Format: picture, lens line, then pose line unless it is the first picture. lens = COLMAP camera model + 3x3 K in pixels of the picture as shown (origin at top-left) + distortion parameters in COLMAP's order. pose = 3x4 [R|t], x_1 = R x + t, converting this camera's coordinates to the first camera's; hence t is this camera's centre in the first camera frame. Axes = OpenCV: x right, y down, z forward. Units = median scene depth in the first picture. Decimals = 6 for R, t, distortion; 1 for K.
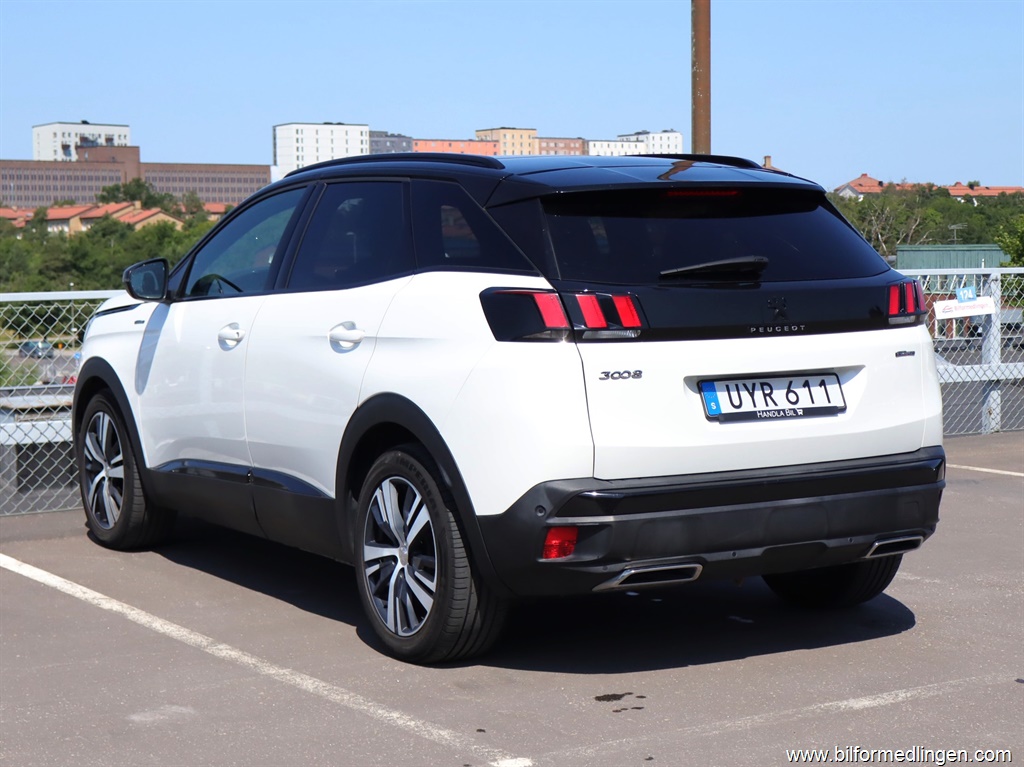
lens RADIAL K [[2029.5, 0, 512.0], [0, 2029.5, 383.5], [0, 0, 1]] dist [0.043192, 0.130109]
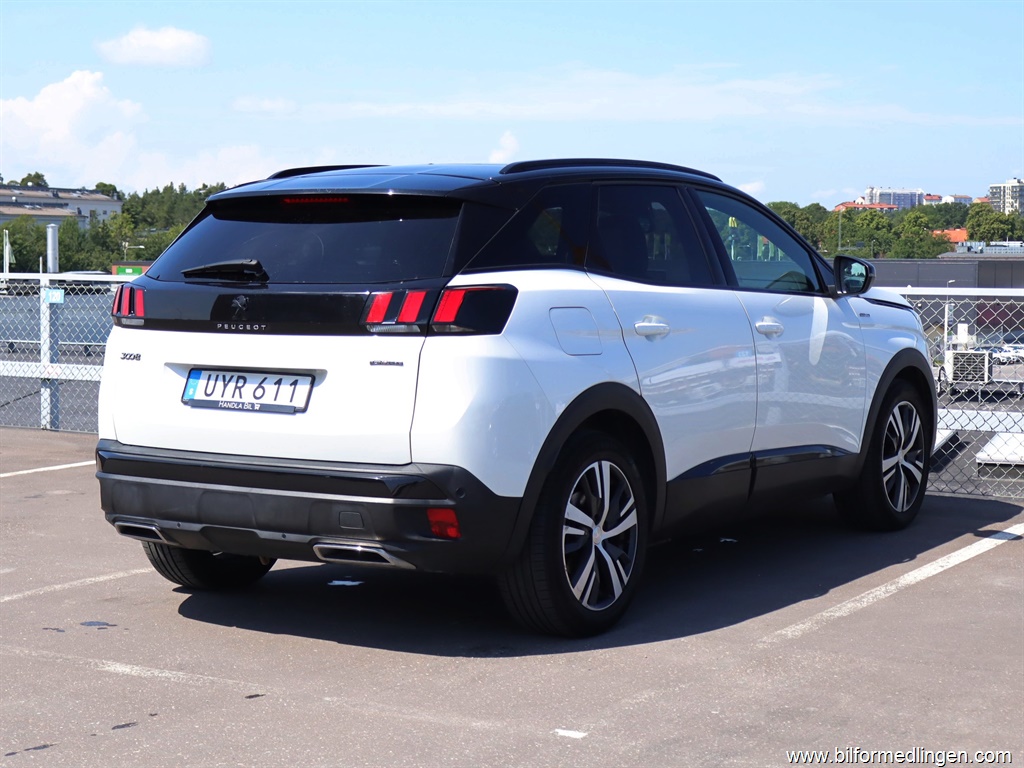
lens RADIAL K [[1866.9, 0, 512.0], [0, 1866.9, 384.0], [0, 0, 1]] dist [0.051484, 0.075484]
pose [[0.445286, 0.081894, -0.891635, 1.073340], [-0.072992, 0.995814, 0.055010, -0.061363], [0.892408, 0.040587, 0.449400, 0.682901]]
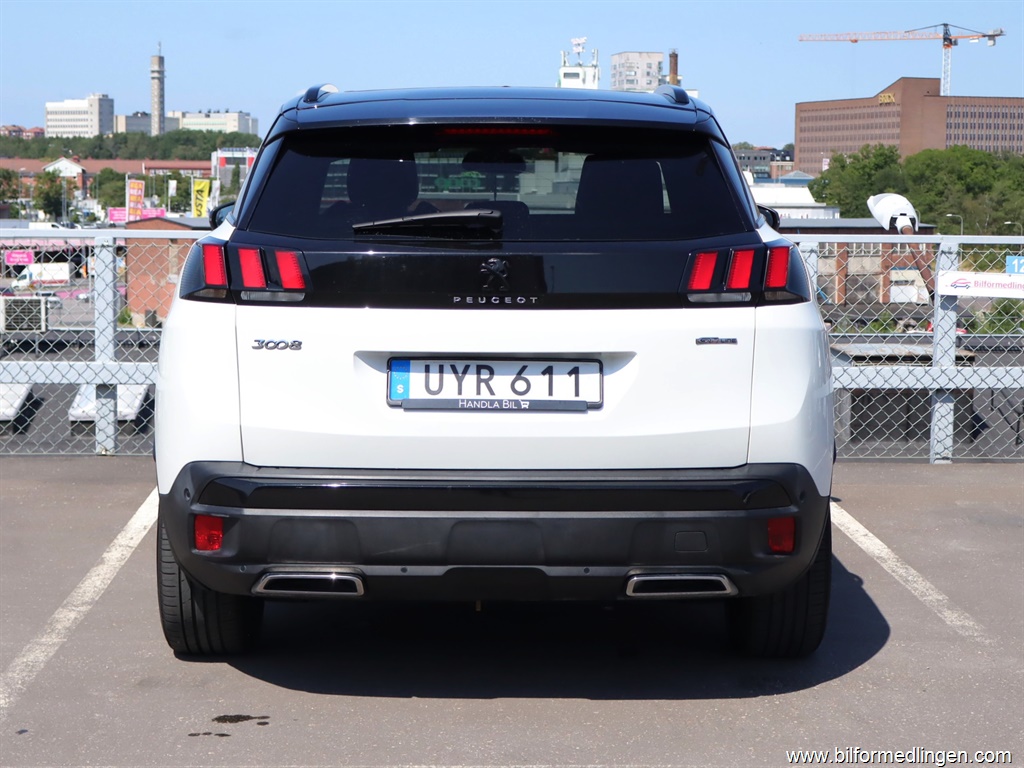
lens RADIAL K [[2029.5, 0, 512.0], [0, 2029.5, 384.0], [0, 0, 1]] dist [0.043192, 0.130109]
pose [[0.857969, 0.070219, -0.508880, 0.548347], [-0.055410, 0.997484, 0.044221, -0.029586], [0.510704, -0.009743, 0.859701, 0.307181]]
